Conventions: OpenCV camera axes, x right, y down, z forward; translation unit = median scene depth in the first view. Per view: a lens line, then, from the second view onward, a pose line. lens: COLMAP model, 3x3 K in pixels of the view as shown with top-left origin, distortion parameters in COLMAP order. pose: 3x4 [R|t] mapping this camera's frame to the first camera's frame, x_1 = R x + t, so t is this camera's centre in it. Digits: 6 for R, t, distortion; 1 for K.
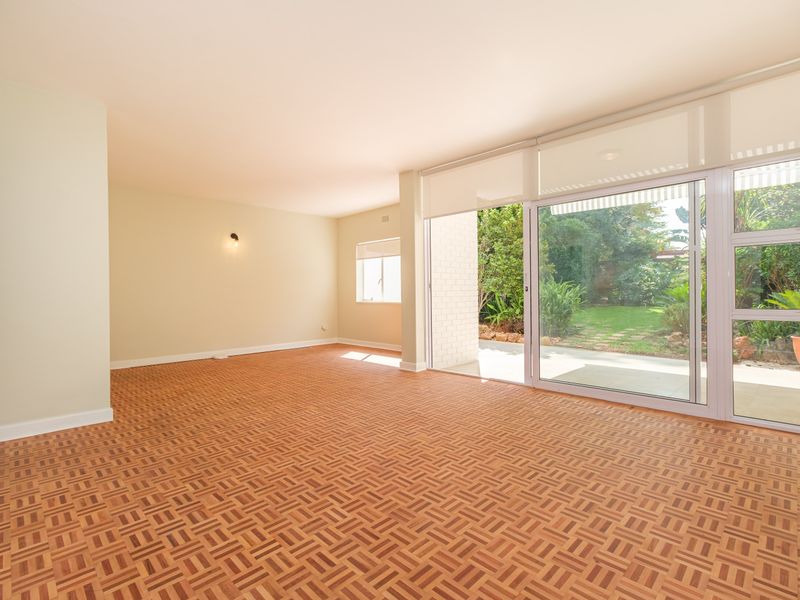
lens RADIAL K [[395.2, 0, 399.8], [0, 395.2, 296.4], [0, 0, 1]] dist [0.003613, 0.000456]
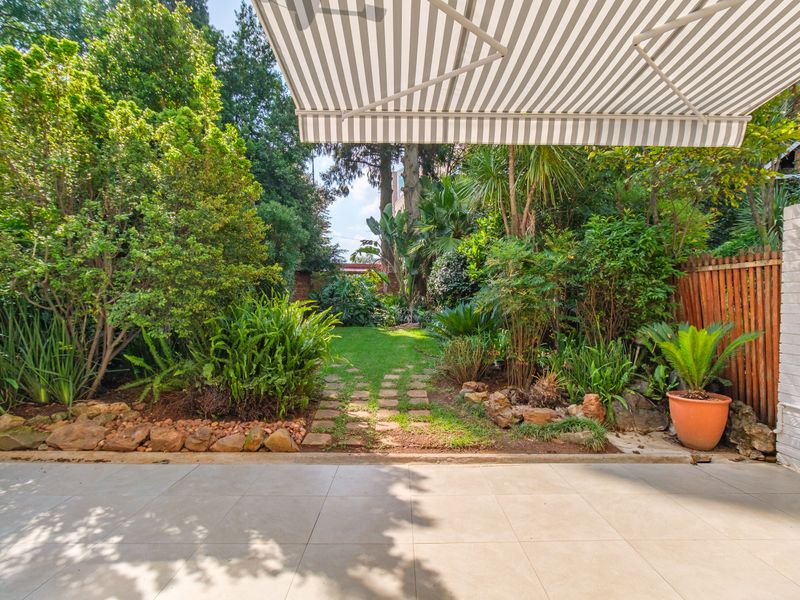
lens RADIAL K [[404.9, 0, 397.9], [0, 404.9, 315.4], [0, 0, 1]] dist [0.001055, 0.000223]
pose [[0.700409, -0.020645, 0.713443, 0.548886], [0.005220, 0.999703, 0.023804, -0.130780], [-0.713722, -0.012948, 0.700309, 2.292441]]
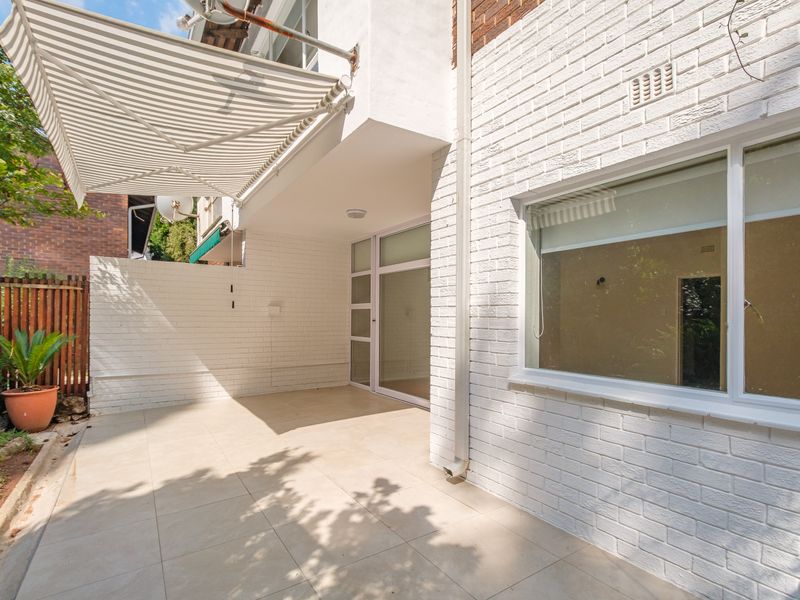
lens RADIAL K [[404.9, 0, 397.9], [0, 404.9, 315.4], [0, 0, 1]] dist [0.001055, 0.000223]
pose [[-0.980786, 0.006286, 0.194984, 0.345377], [0.007265, 0.999964, 0.004305, -0.127258], [-0.194950, 0.005639, -0.980797, 4.504554]]
